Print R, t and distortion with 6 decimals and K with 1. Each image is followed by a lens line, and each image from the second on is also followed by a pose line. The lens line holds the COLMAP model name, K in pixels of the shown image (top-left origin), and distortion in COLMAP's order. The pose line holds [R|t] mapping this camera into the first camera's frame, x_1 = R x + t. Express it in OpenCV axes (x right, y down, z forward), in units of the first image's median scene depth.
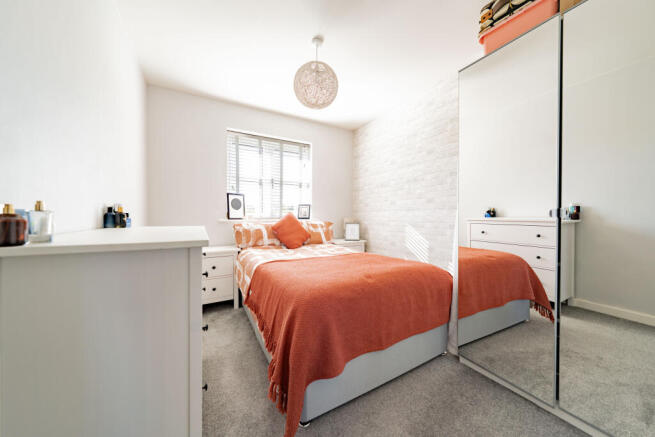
lens RADIAL K [[223.8, 0, 327.5], [0, 223.8, 218.5], [0, 0, 1]] dist [-0.000484, 0.000010]
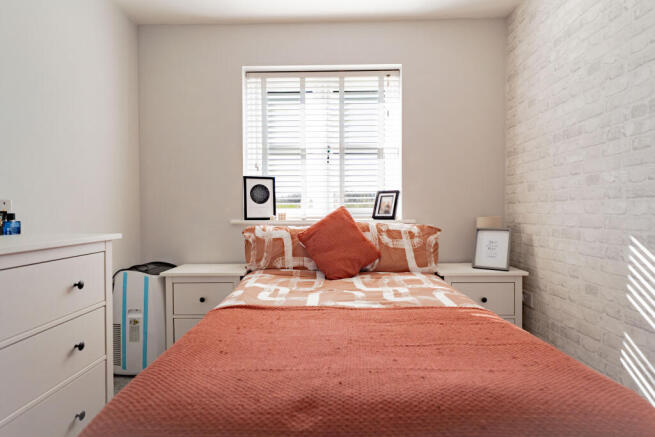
lens RADIAL K [[358.4, 0, 327.5], [0, 358.4, 218.5], [0, 0, 1]] dist [0.004682, 0.000971]
pose [[0.859417, 0.005417, -0.511246, 0.216045], [0.000009, 0.999944, 0.010611, -0.009162], [0.511275, -0.009124, 0.859369, 0.263378]]
